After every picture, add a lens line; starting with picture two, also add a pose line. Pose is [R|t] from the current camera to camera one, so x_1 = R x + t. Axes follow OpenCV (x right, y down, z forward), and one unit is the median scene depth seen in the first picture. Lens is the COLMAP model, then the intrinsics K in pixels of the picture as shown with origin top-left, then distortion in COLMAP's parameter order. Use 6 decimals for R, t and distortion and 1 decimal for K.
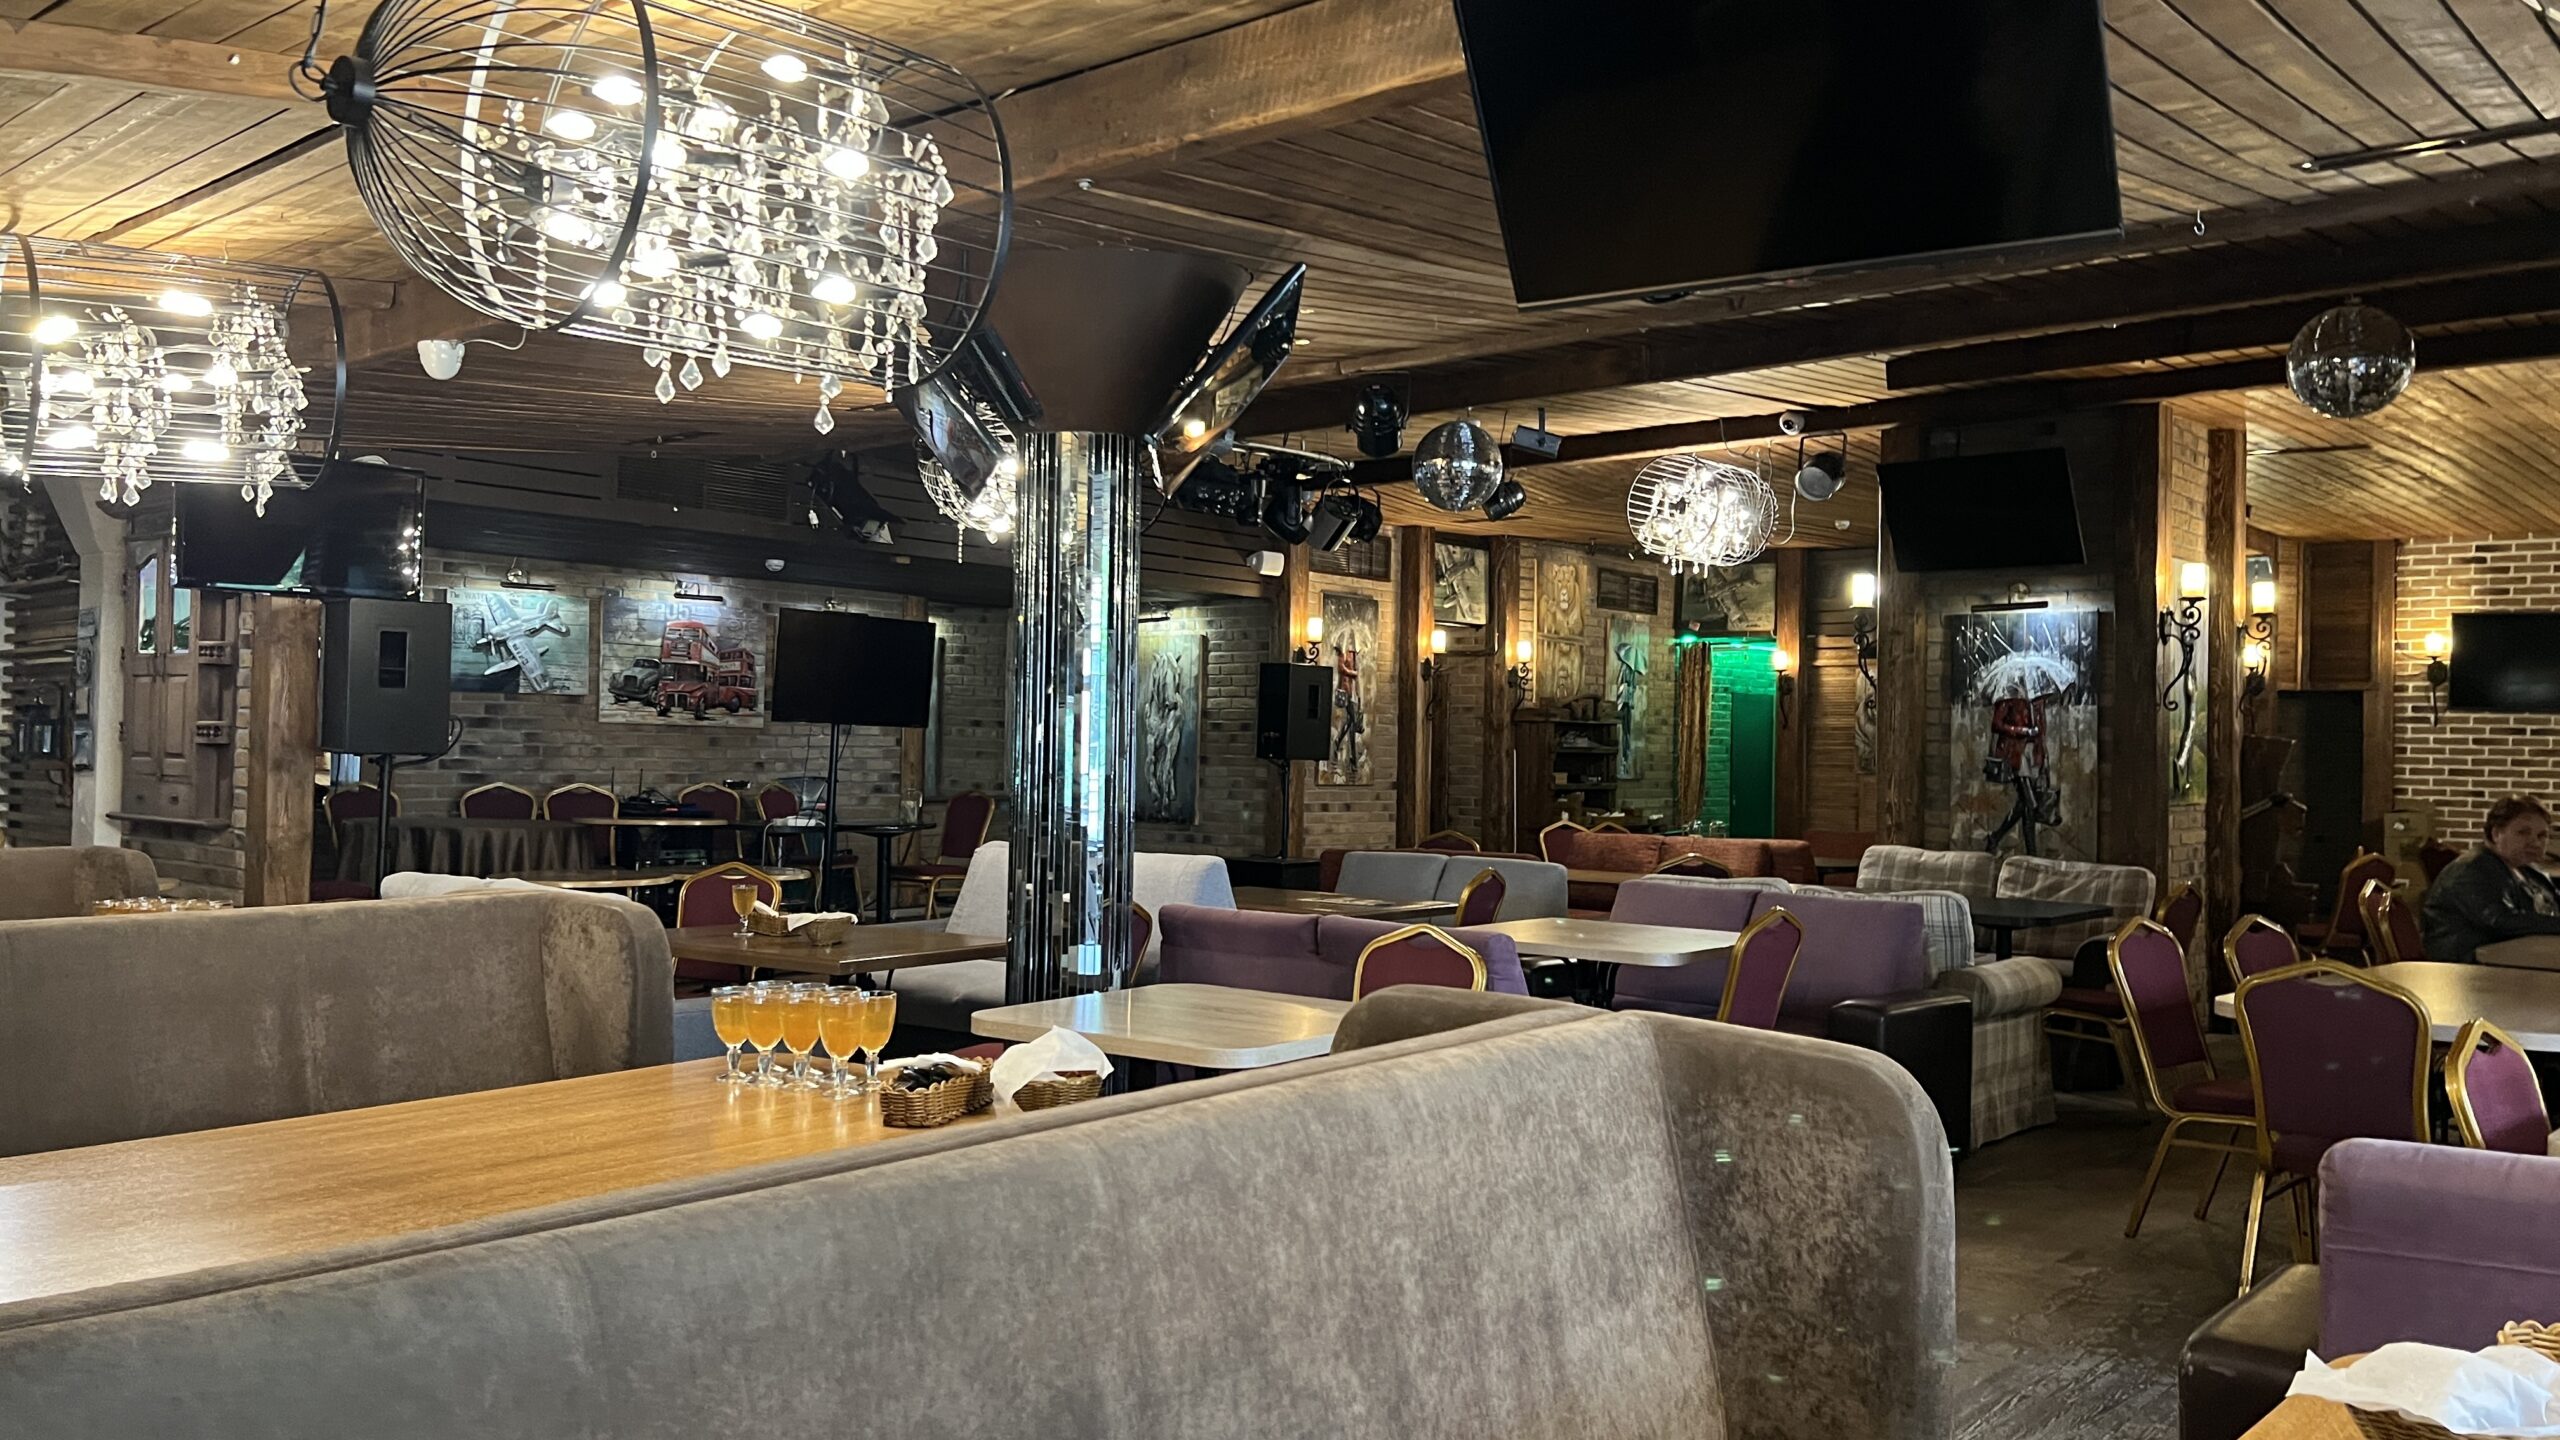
lens RADIAL K [[1857.1, 0, 1246.9], [0, 1857.1, 715.1], [0, 0, 1]] dist [0.004415, -0.006939]
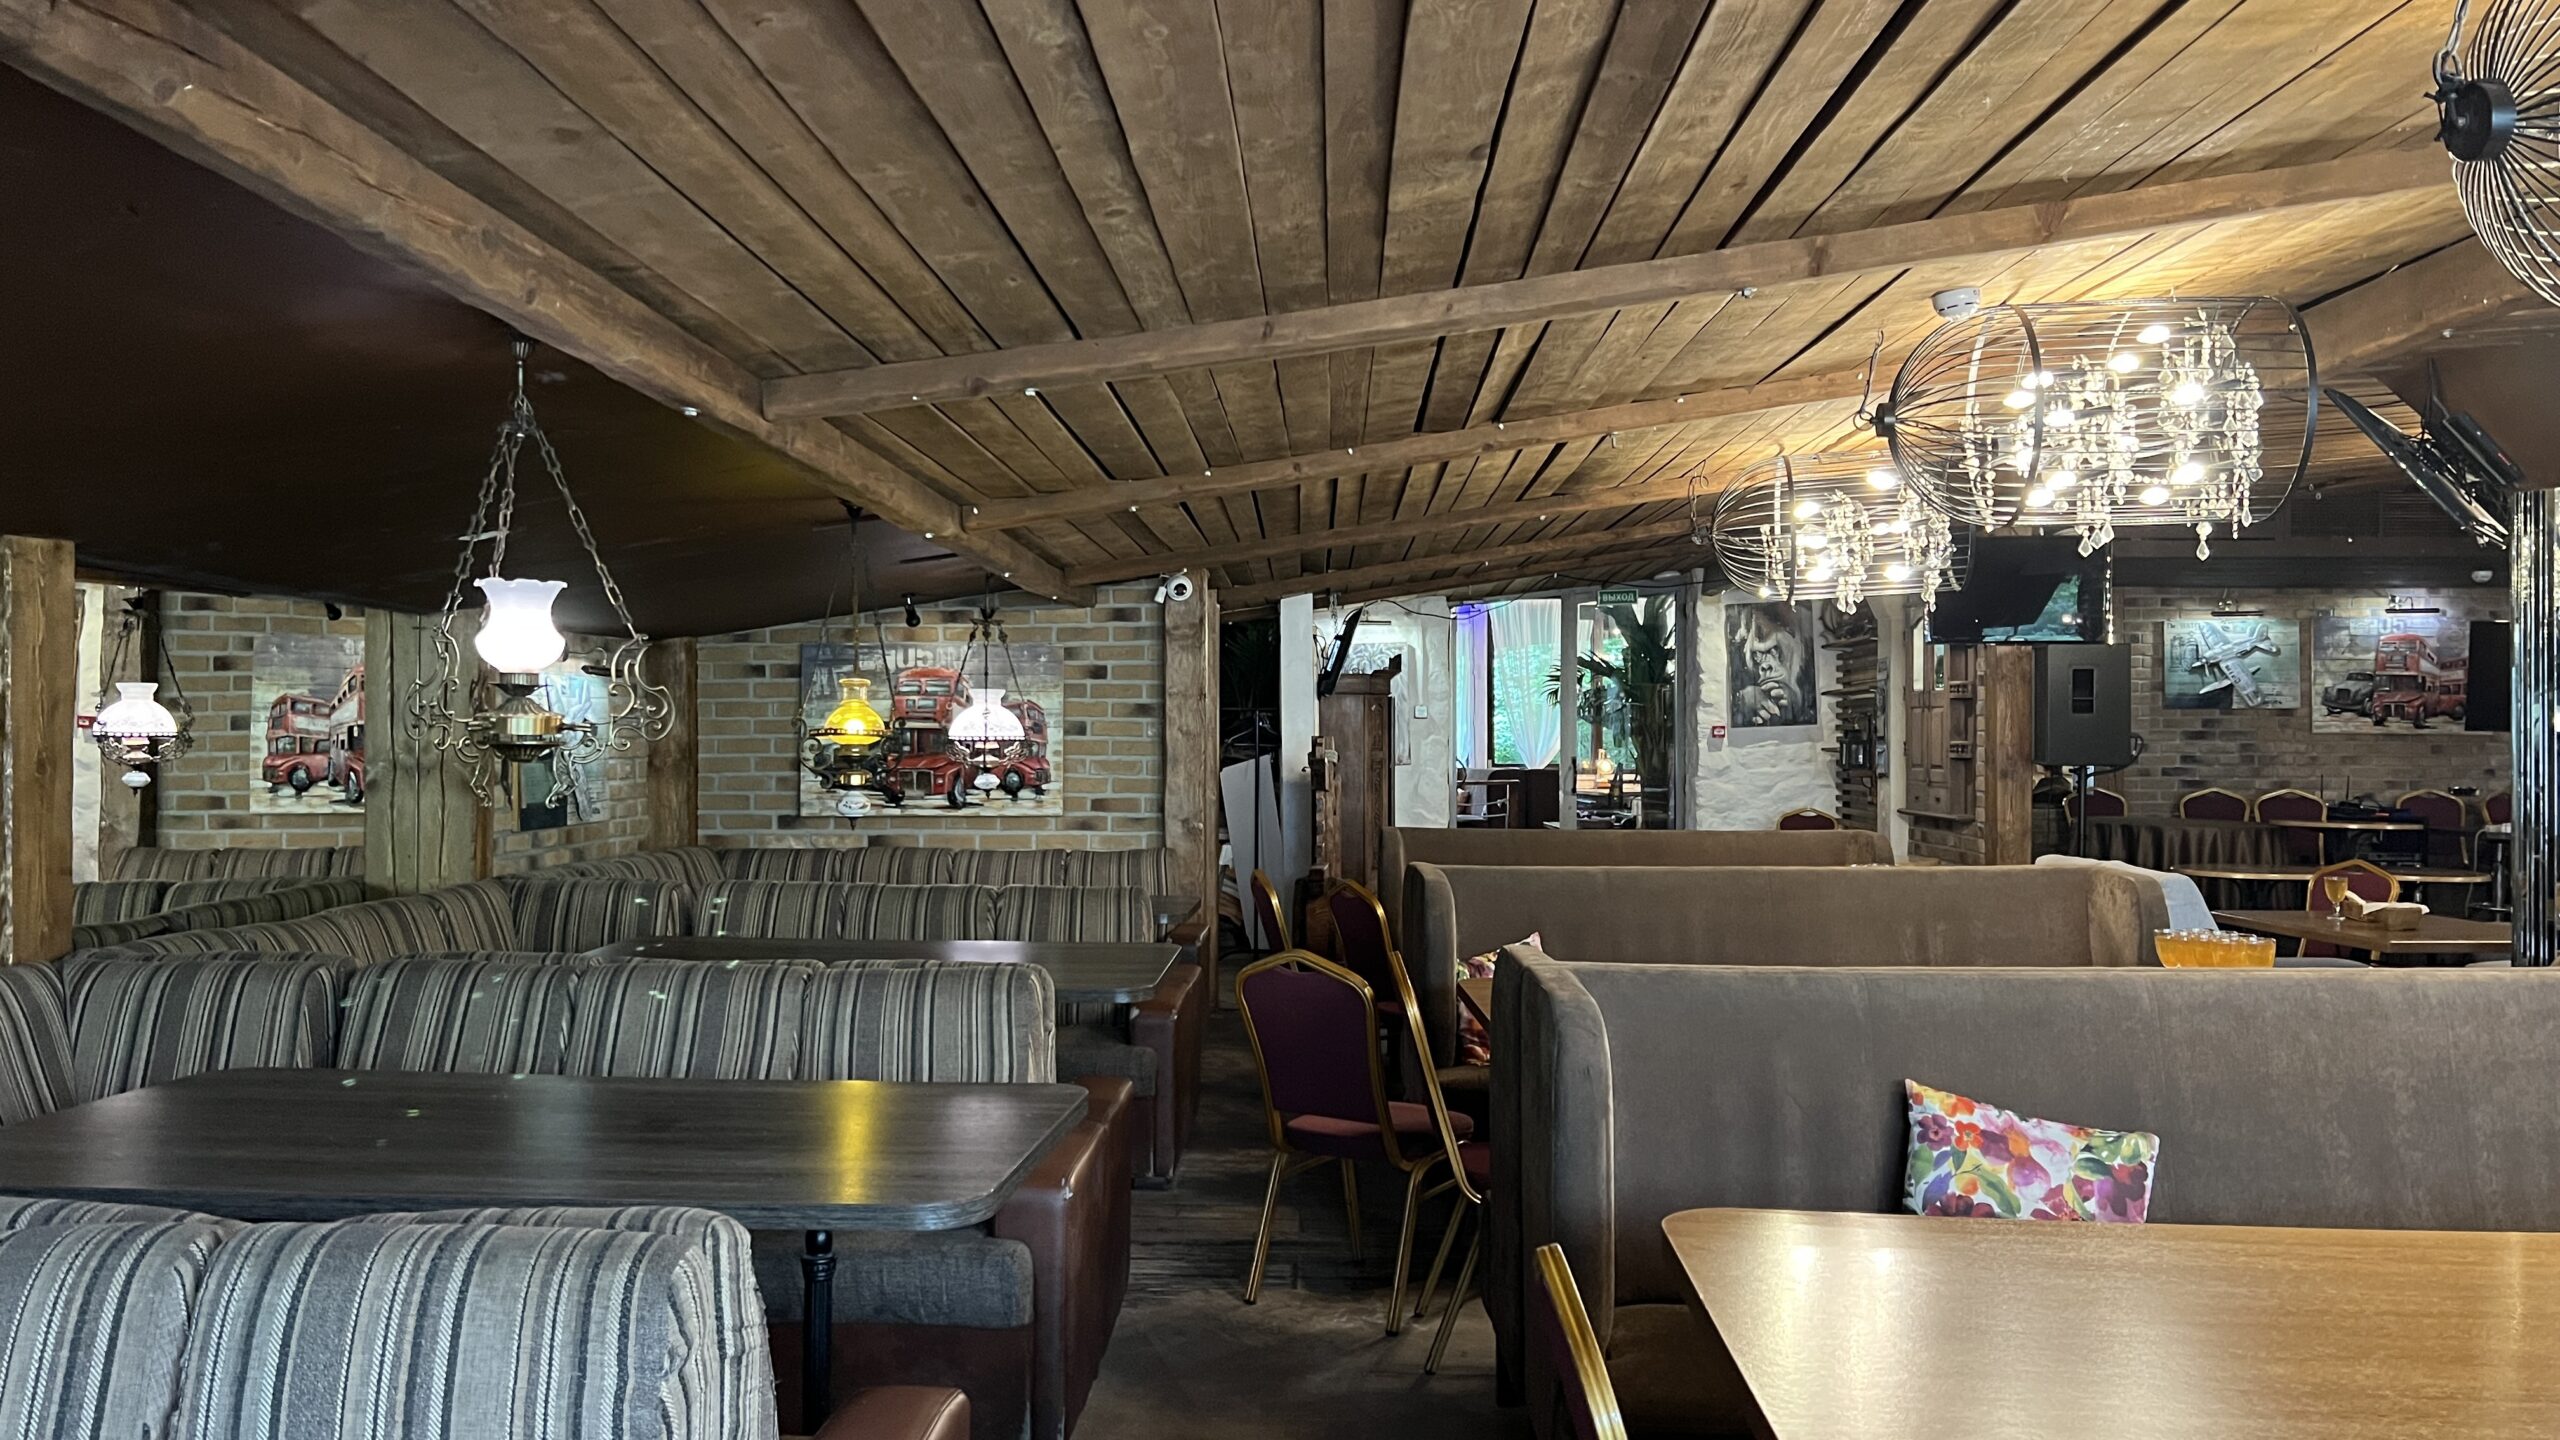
lens RADIAL K [[1857.1, 0, 1246.9], [0, 1857.1, 715.1], [0, 0, 1]] dist [0.004415, -0.006939]
pose [[0.600199, -0.025691, -0.799438, 0.183977], [0.024933, 0.999599, -0.013404, -0.009418], [0.799462, -0.011888, 0.600599, -0.189500]]
